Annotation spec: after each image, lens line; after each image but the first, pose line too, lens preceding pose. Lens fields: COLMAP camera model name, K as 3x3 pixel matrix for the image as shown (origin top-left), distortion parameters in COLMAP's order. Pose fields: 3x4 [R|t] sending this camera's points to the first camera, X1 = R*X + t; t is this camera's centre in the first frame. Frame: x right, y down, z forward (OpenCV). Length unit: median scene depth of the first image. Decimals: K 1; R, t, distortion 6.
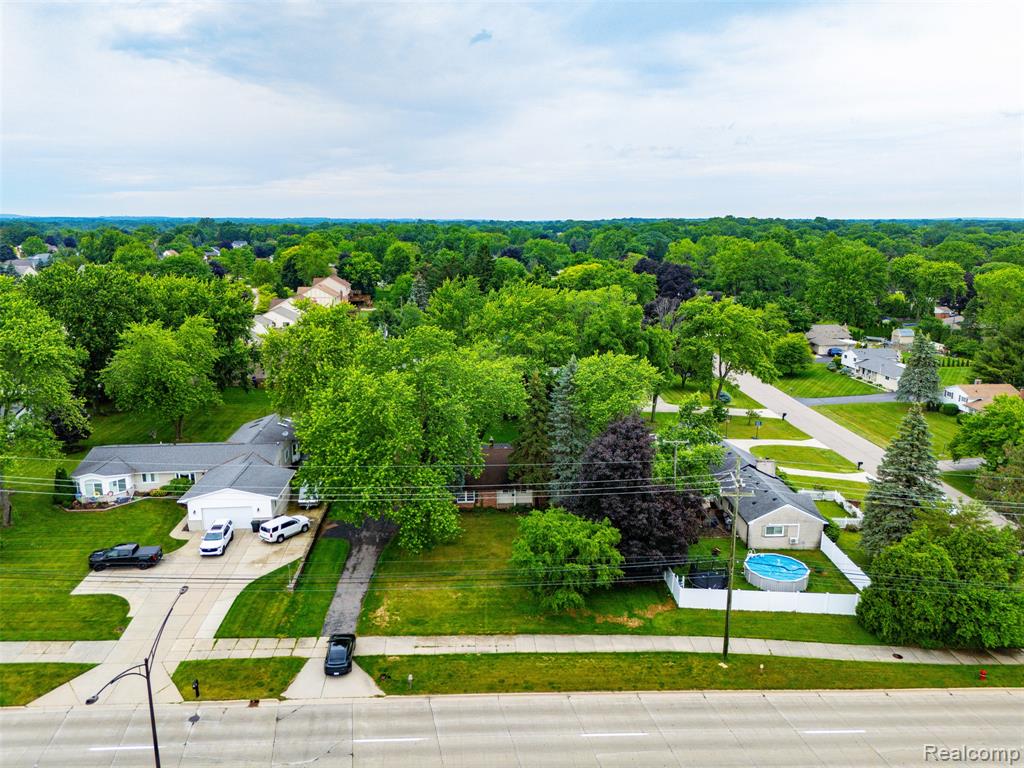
lens RADIAL K [[715.9, 0, 512.0], [0, 715.9, 384.0], [0, 0, 1]] dist [0.004798, 0.002103]
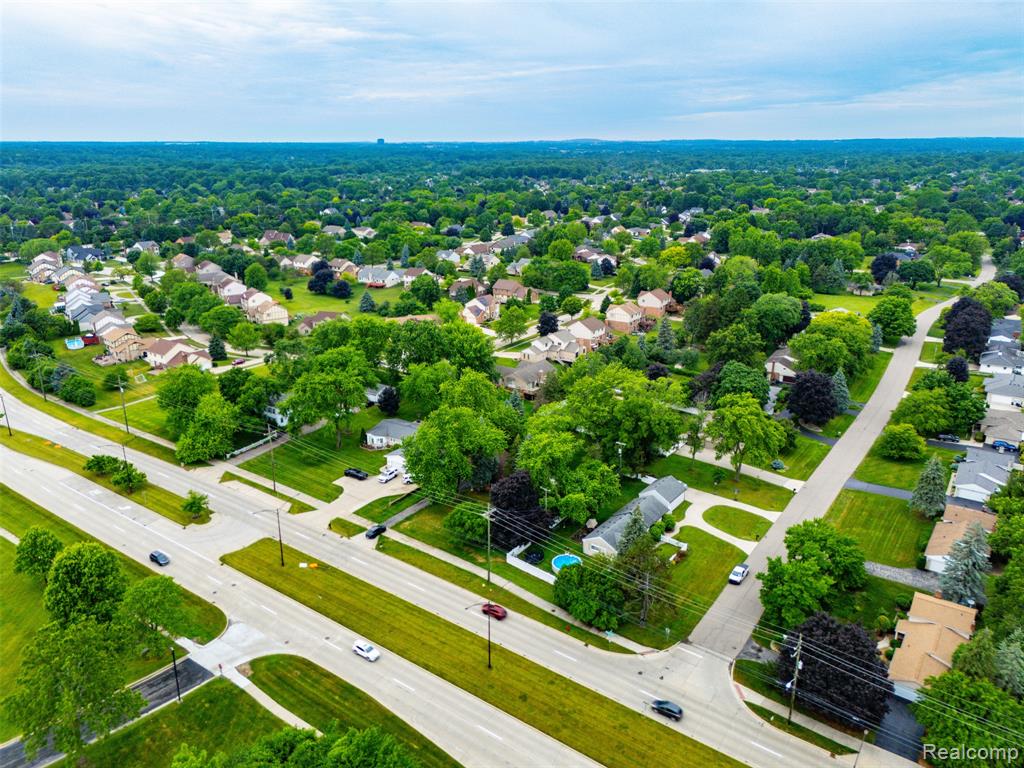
lens RADIAL K [[715.9, 0, 512.0], [0, 715.9, 384.0], [0, 0, 1]] dist [0.004798, 0.002103]
pose [[0.792470, 0.180320, -0.582645, 1.298175], [-0.187466, 0.981066, 0.048648, -0.271468], [0.580385, 0.070674, 0.811269, -0.626118]]
